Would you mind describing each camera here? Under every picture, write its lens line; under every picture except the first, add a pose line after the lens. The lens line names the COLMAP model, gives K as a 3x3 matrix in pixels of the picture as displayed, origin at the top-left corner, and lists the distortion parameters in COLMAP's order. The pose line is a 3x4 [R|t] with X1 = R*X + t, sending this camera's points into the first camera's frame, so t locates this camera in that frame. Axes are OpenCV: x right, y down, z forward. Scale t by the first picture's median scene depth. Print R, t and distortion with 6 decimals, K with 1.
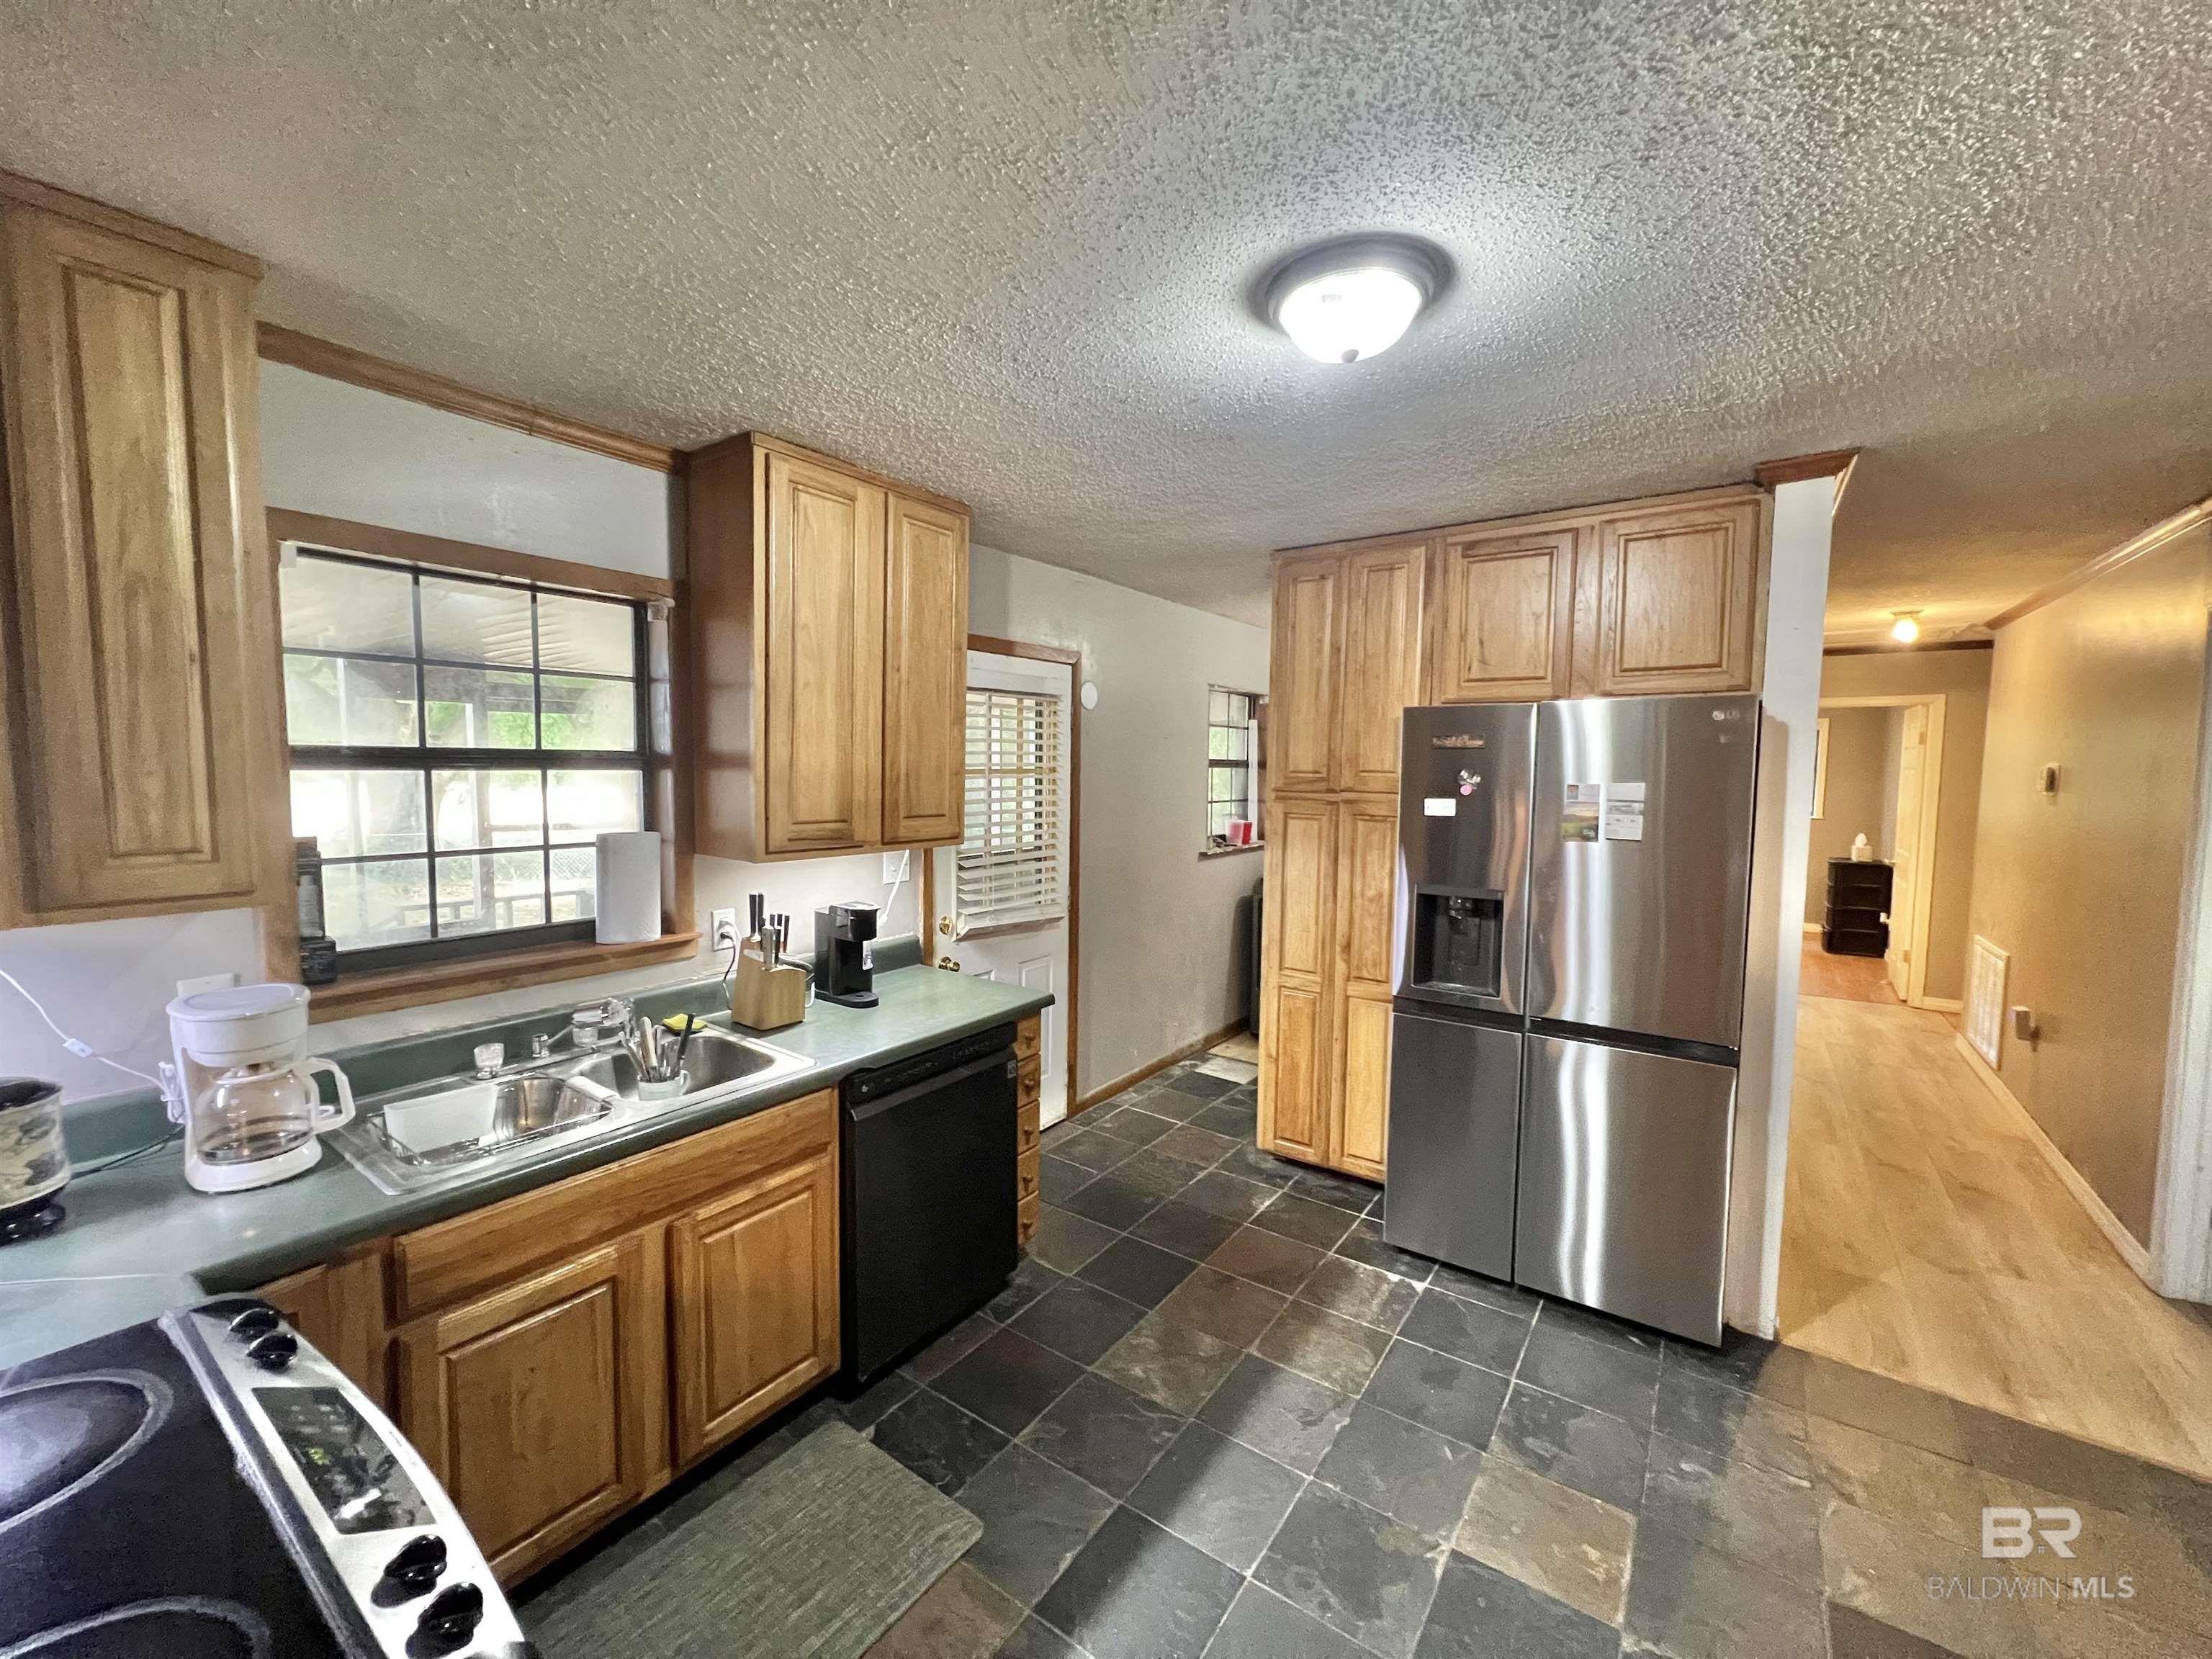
lens RADIAL K [[883.1, 0, 1099.8], [0, 883.1, 828.5], [0, 0, 1]] dist [-0.003488, 0.000606]
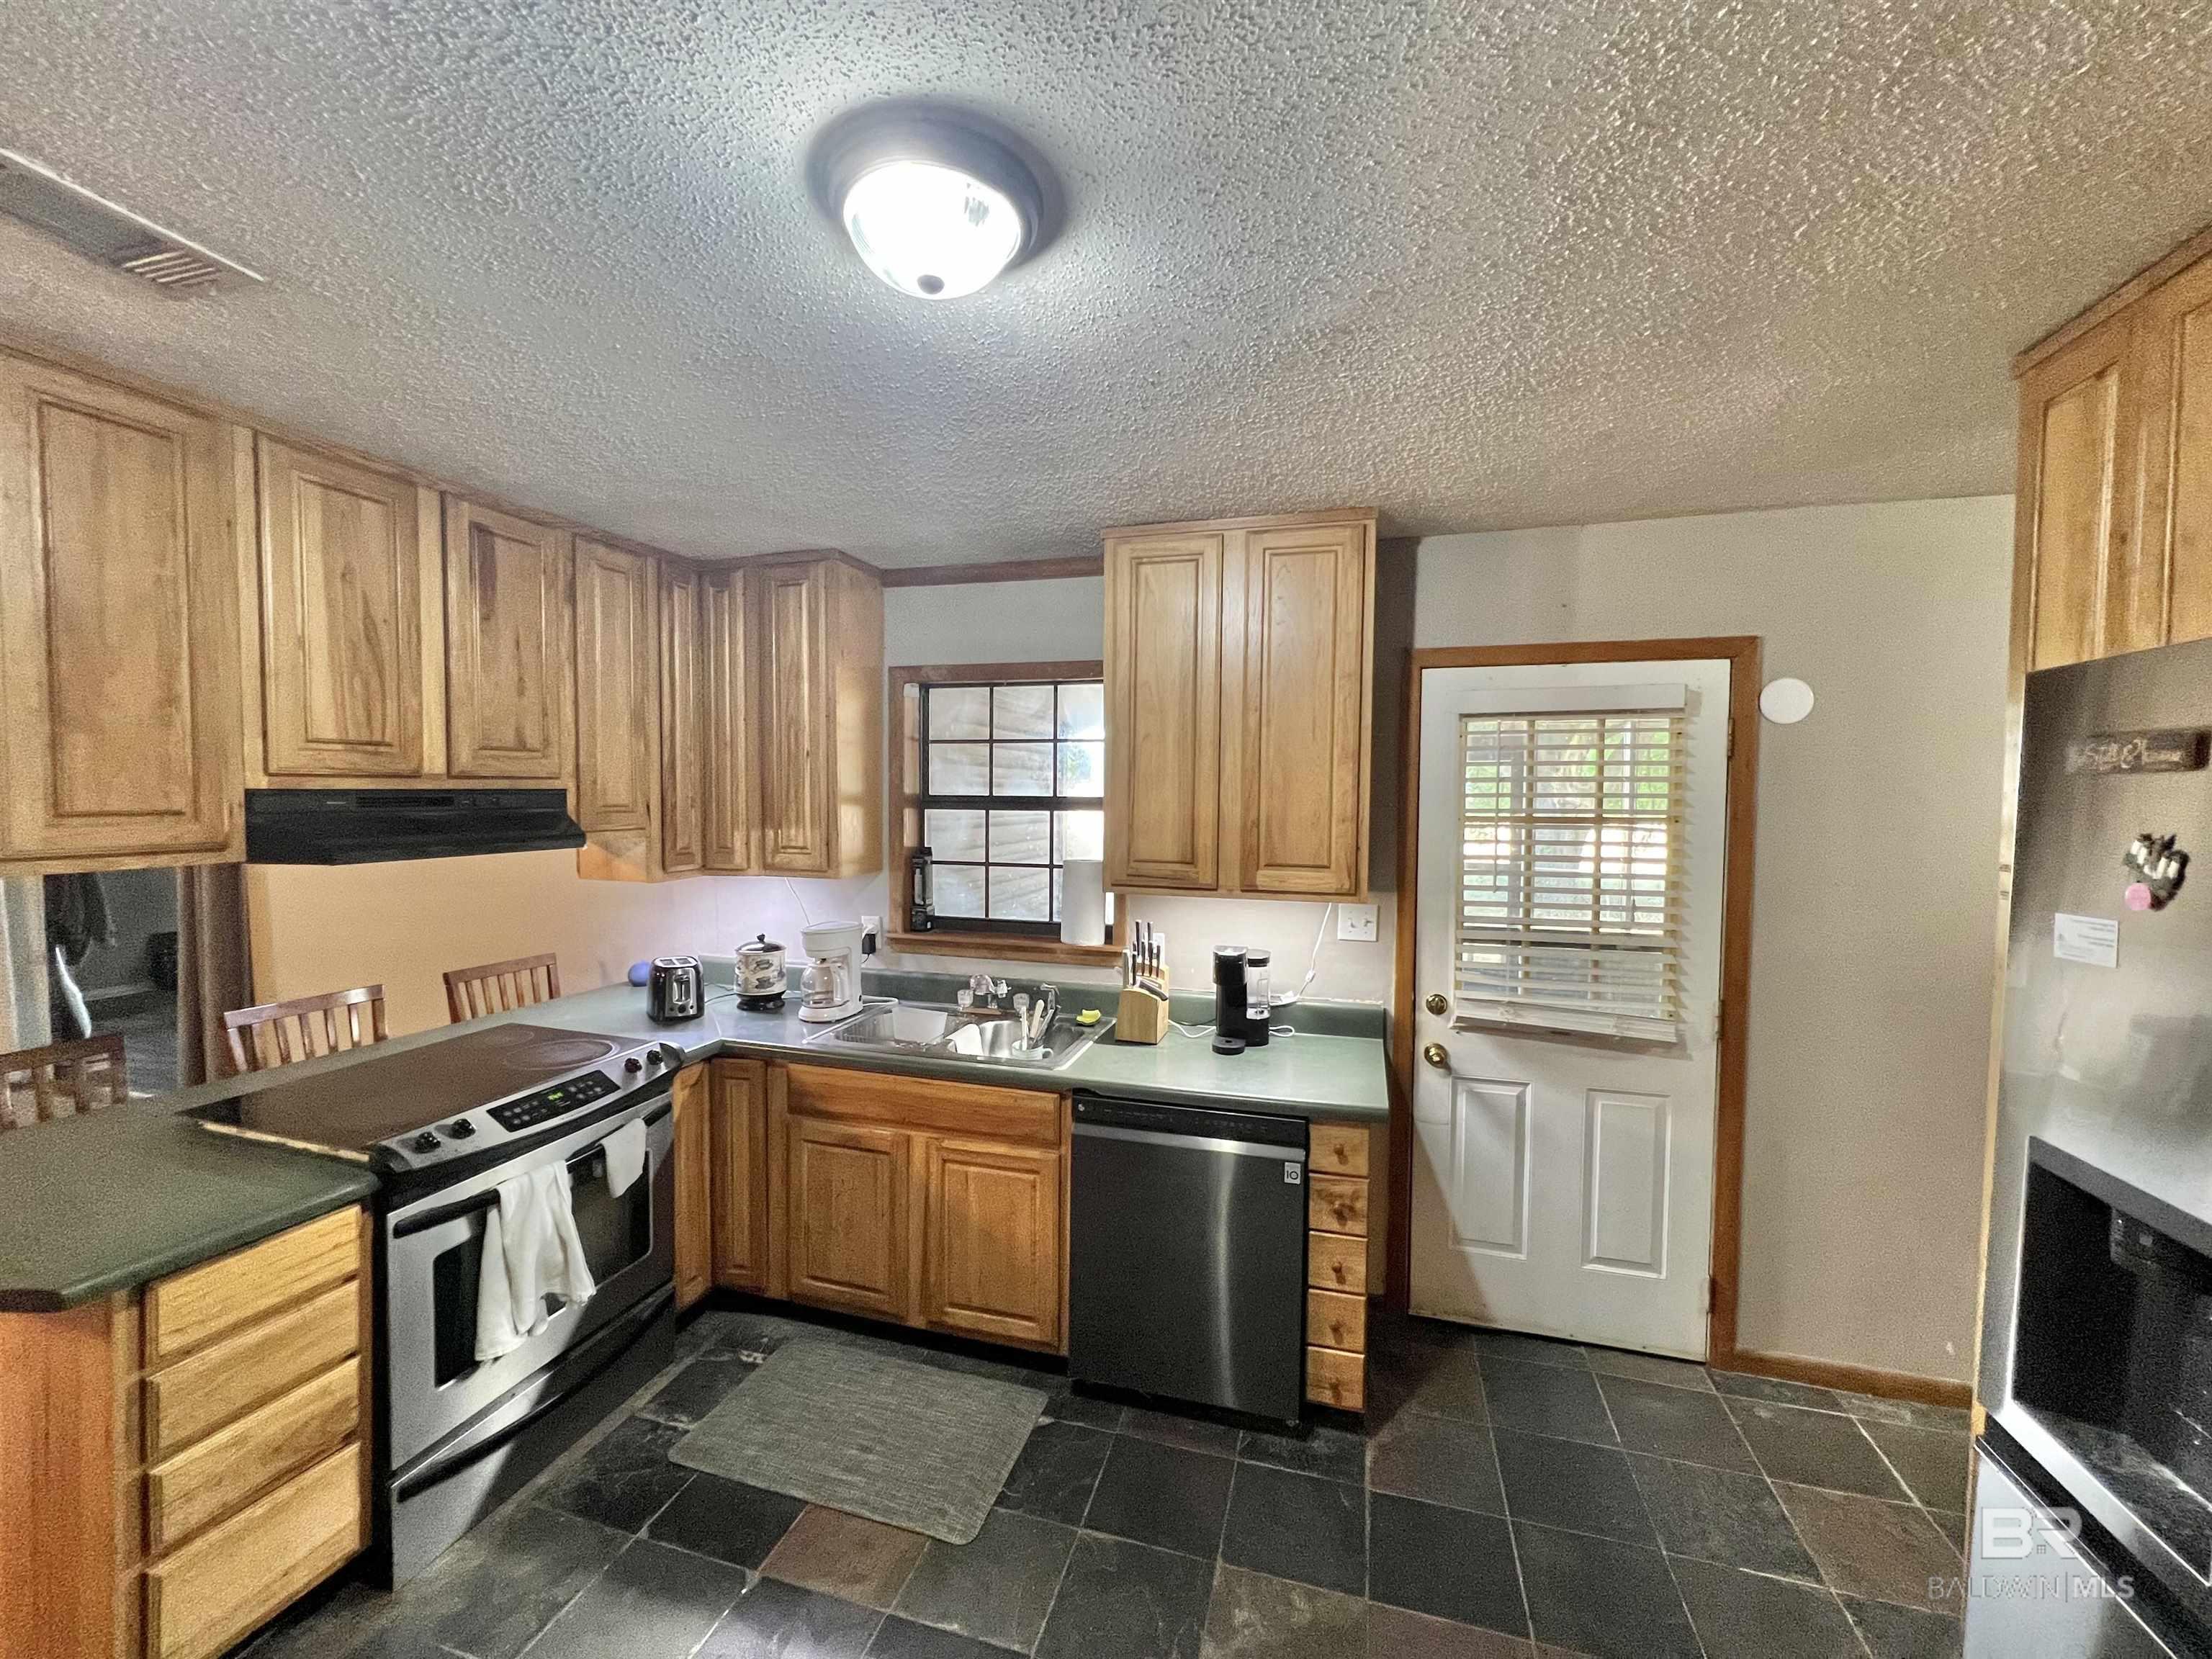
lens RADIAL K [[883.2, 0, 1102.4], [0, 883.2, 824.5], [0, 0, 1]] dist [-0.003255, 0.000034]
pose [[0.330846, 0.025375, -0.943343, 0.716594], [-0.073638, 0.997285, 0.001000, -0.051395], [0.940807, 0.069135, 0.331817, 0.609421]]
